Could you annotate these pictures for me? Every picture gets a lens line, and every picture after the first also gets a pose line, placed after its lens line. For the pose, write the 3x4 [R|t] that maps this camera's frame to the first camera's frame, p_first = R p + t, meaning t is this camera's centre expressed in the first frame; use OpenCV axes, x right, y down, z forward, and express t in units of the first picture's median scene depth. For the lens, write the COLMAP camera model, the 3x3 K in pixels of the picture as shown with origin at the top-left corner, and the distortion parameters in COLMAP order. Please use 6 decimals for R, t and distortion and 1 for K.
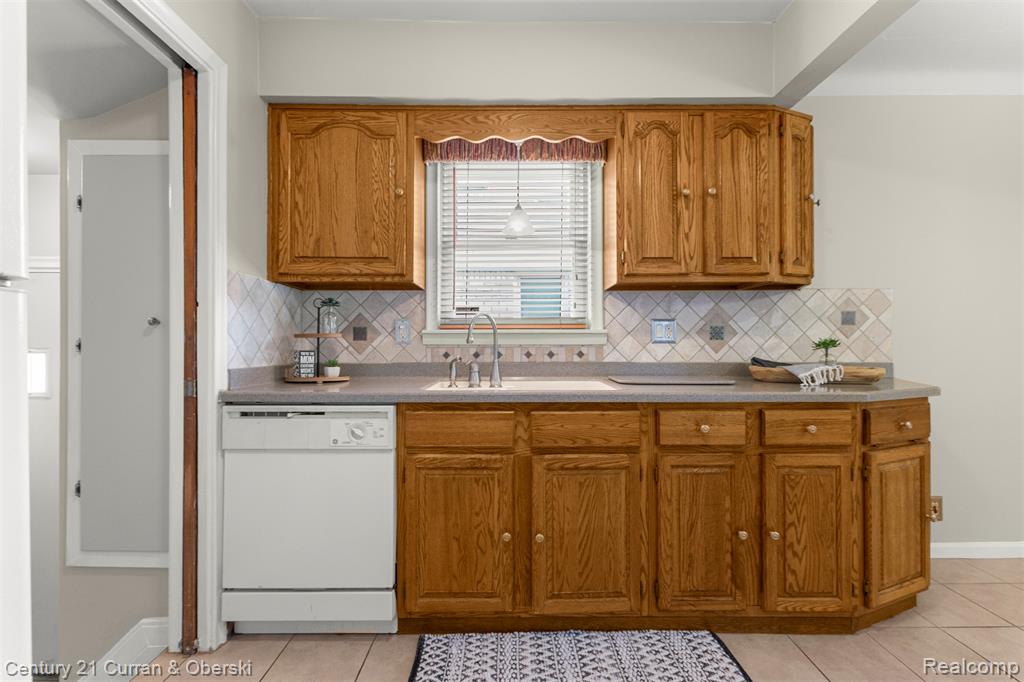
lens RADIAL K [[444.2, 0, 517.7], [0, 444.2, 341.6], [0, 0, 1]] dist [0.003753, 0.000948]
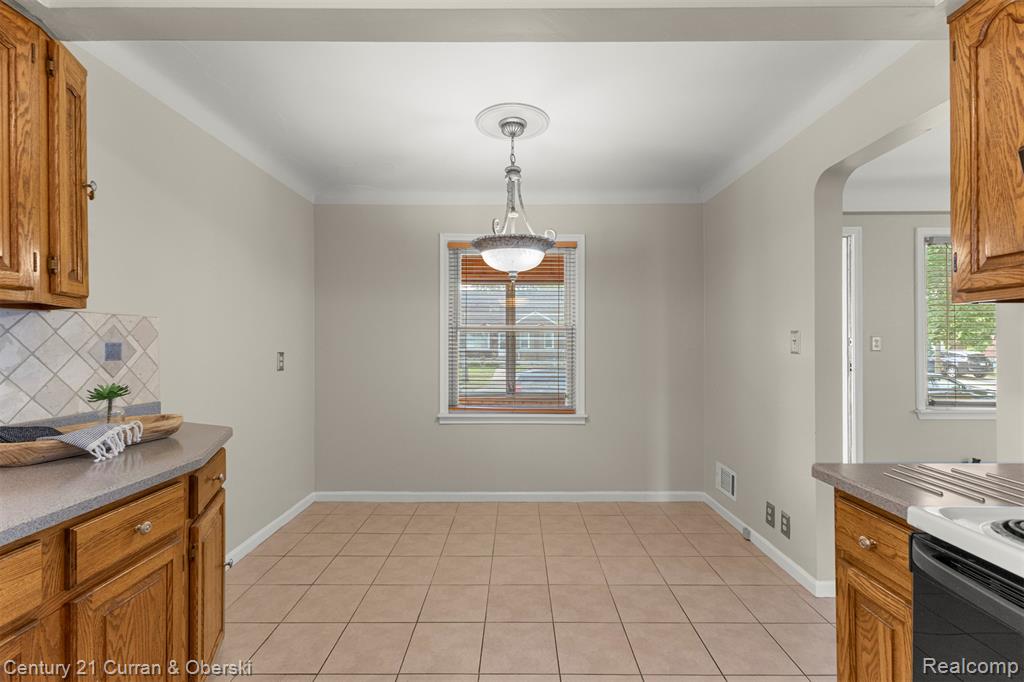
lens RADIAL K [[444.2, 0, 520.2], [0, 444.2, 344.2], [0, 0, 1]] dist [0.003753, 0.000948]
pose [[0.028637, 0.009275, 0.999547, -0.027878], [-0.002911, 0.999953, -0.009196, -0.072246], [-0.999586, -0.002647, 0.028663, 0.308918]]
